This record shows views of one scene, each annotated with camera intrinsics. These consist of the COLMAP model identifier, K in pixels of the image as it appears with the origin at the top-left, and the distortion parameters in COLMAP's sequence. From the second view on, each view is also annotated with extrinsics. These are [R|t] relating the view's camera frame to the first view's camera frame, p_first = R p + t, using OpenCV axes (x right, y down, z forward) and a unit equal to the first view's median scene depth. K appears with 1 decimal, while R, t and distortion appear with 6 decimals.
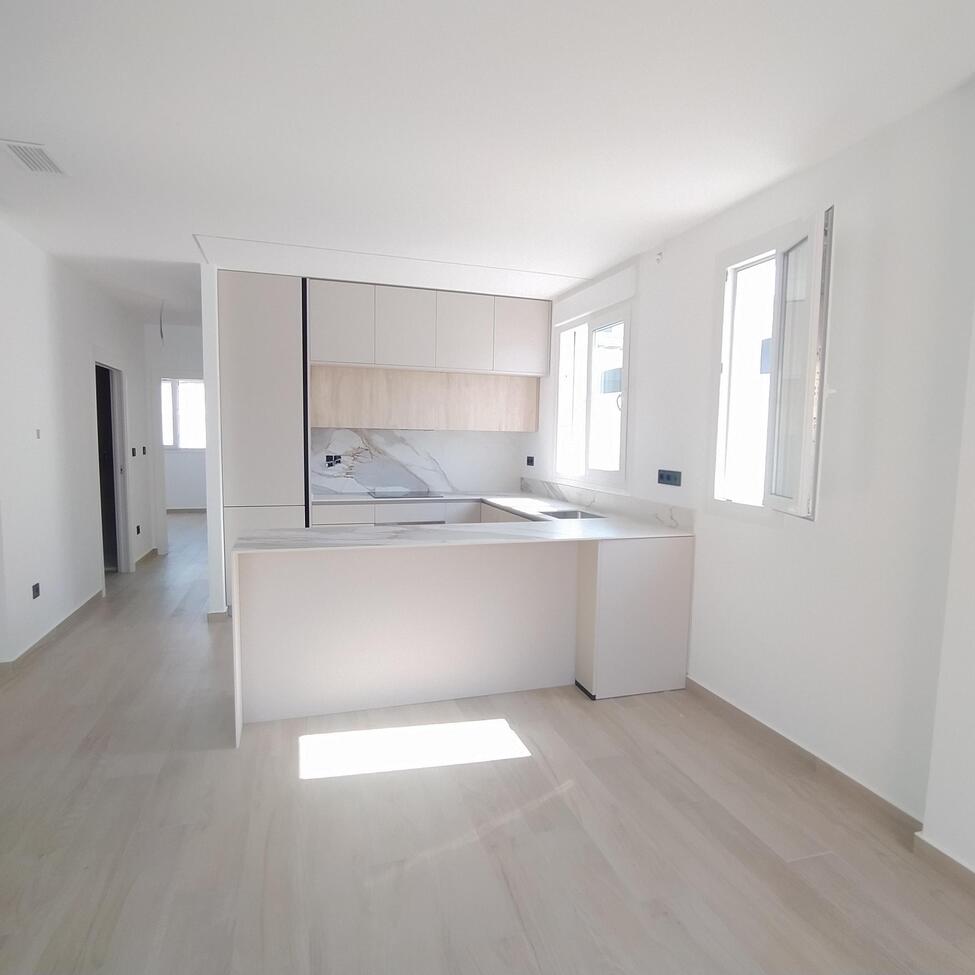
lens RADIAL K [[601.5, 0, 492.4], [0, 601.5, 494.5], [0, 0, 1]] dist [-0.035869, 0.022916]
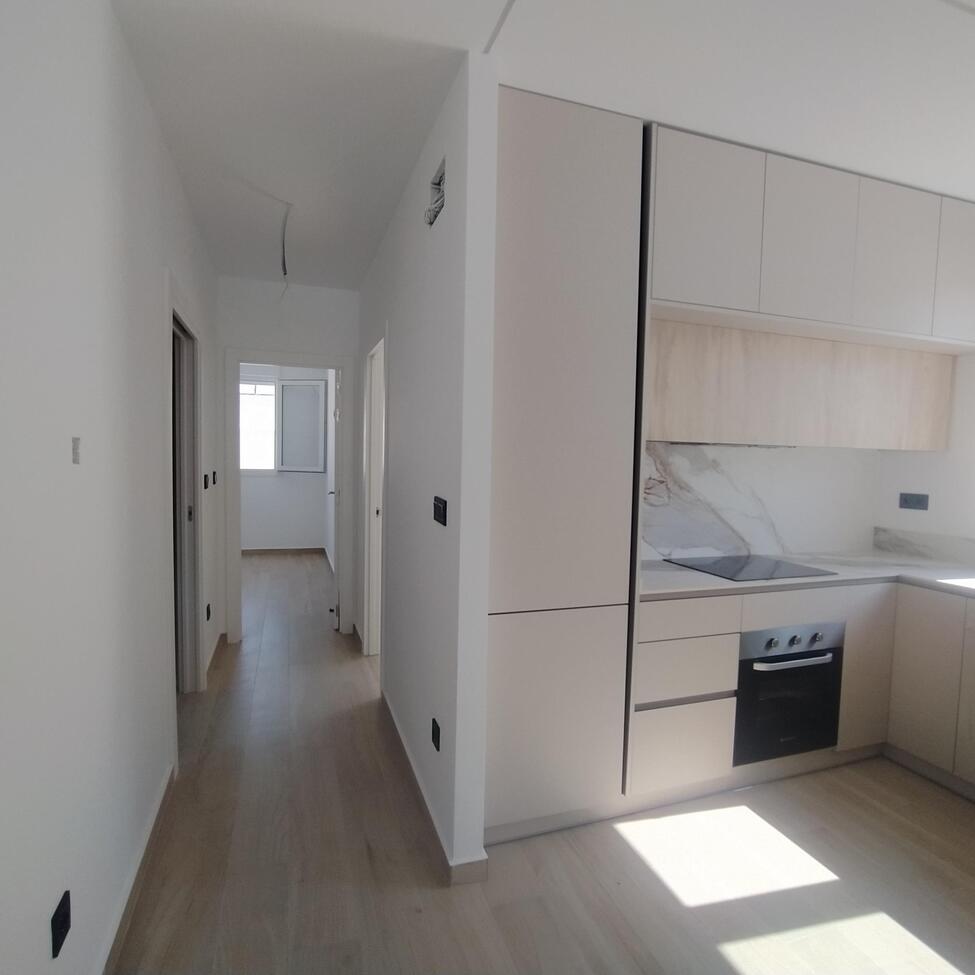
lens RADIAL K [[603.5, 0, 496.9], [0, 603.5, 492.8], [0, 0, 1]] dist [-0.032550, 0.016637]
pose [[0.999635, 0.002367, 0.026896, -0.435932], [-0.001563, 0.999552, -0.029879, -0.056185], [-0.026954, 0.029826, 0.999192, 0.530273]]
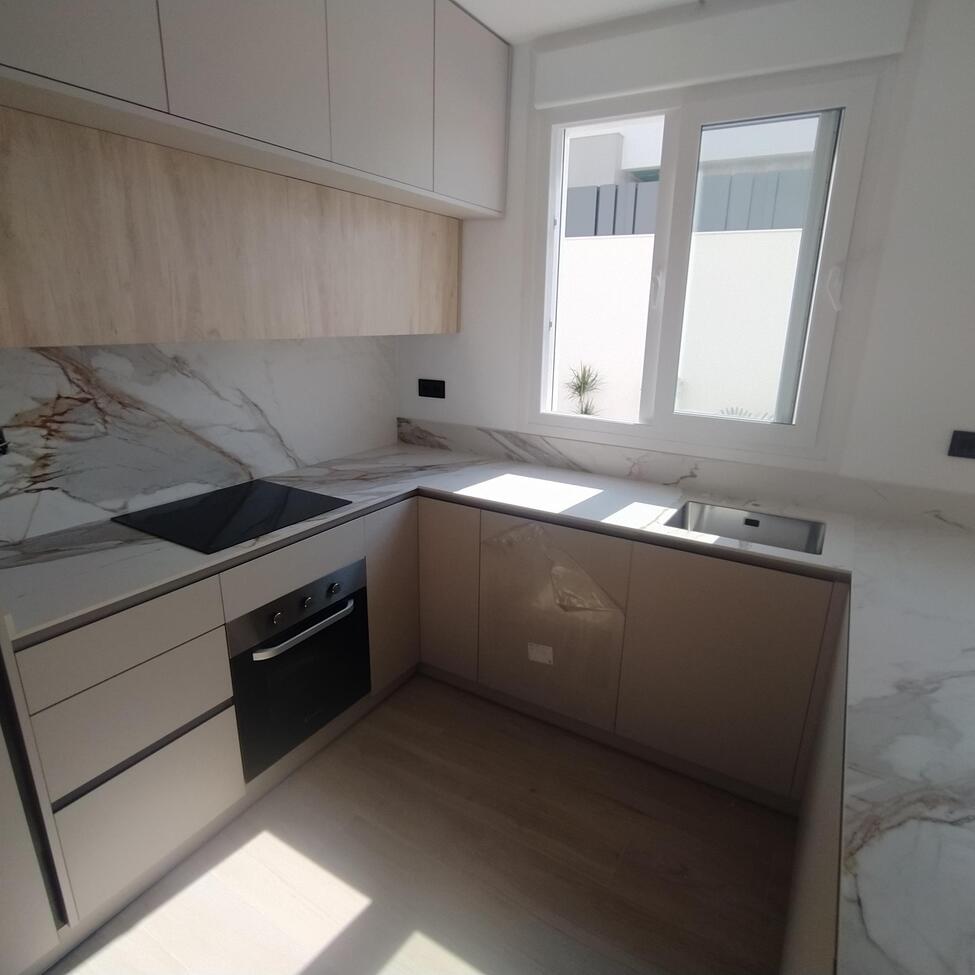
lens RADIAL K [[601.5, 0, 492.4], [0, 601.5, 494.5], [0, 0, 1]] dist [-0.035869, 0.022916]
pose [[0.758245, -0.190730, 0.623447, -0.296308], [0.053366, 0.971200, 0.232213, -0.103614], [-0.649782, -0.142803, 0.746586, 0.684971]]
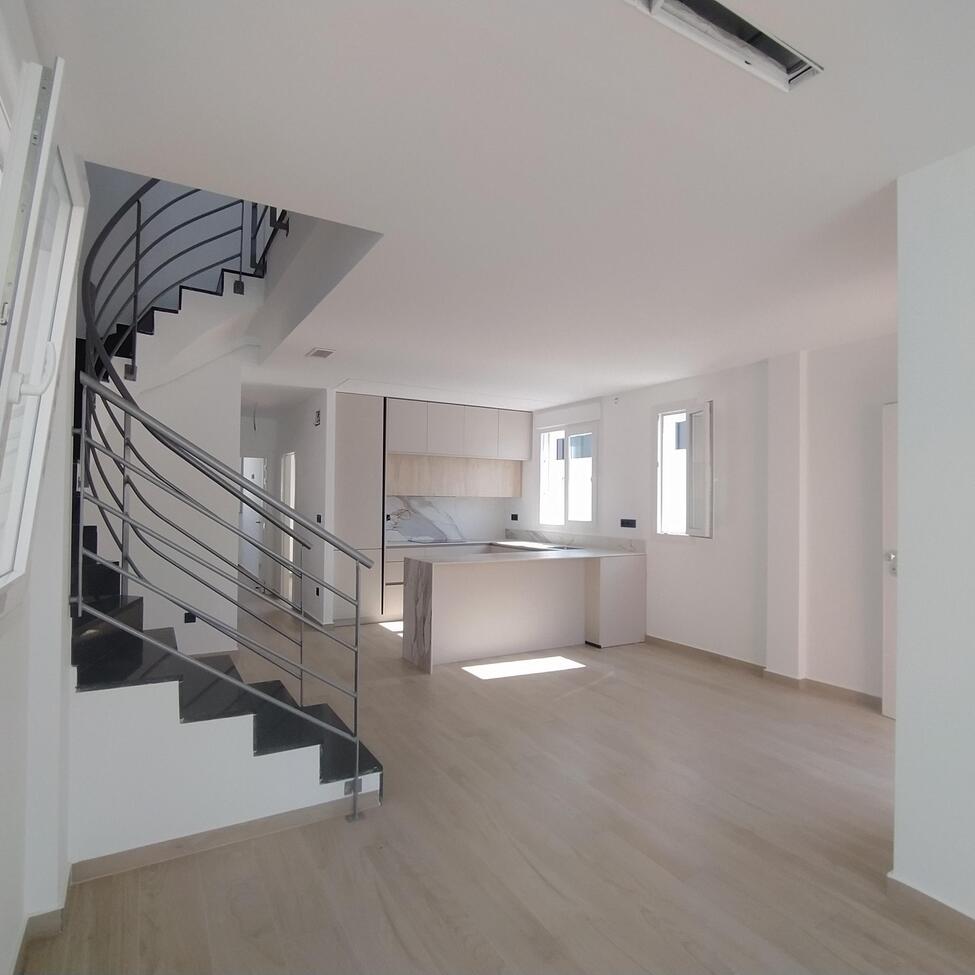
lens RADIAL K [[603.5, 0, 496.9], [0, 603.5, 492.8], [0, 0, 1]] dist [-0.032550, 0.016637]
pose [[0.975223, -0.004054, 0.221186, -0.368513], [0.027627, 0.994237, -0.103585, 0.043188], [-0.219492, 0.107129, 0.969715, -0.503758]]
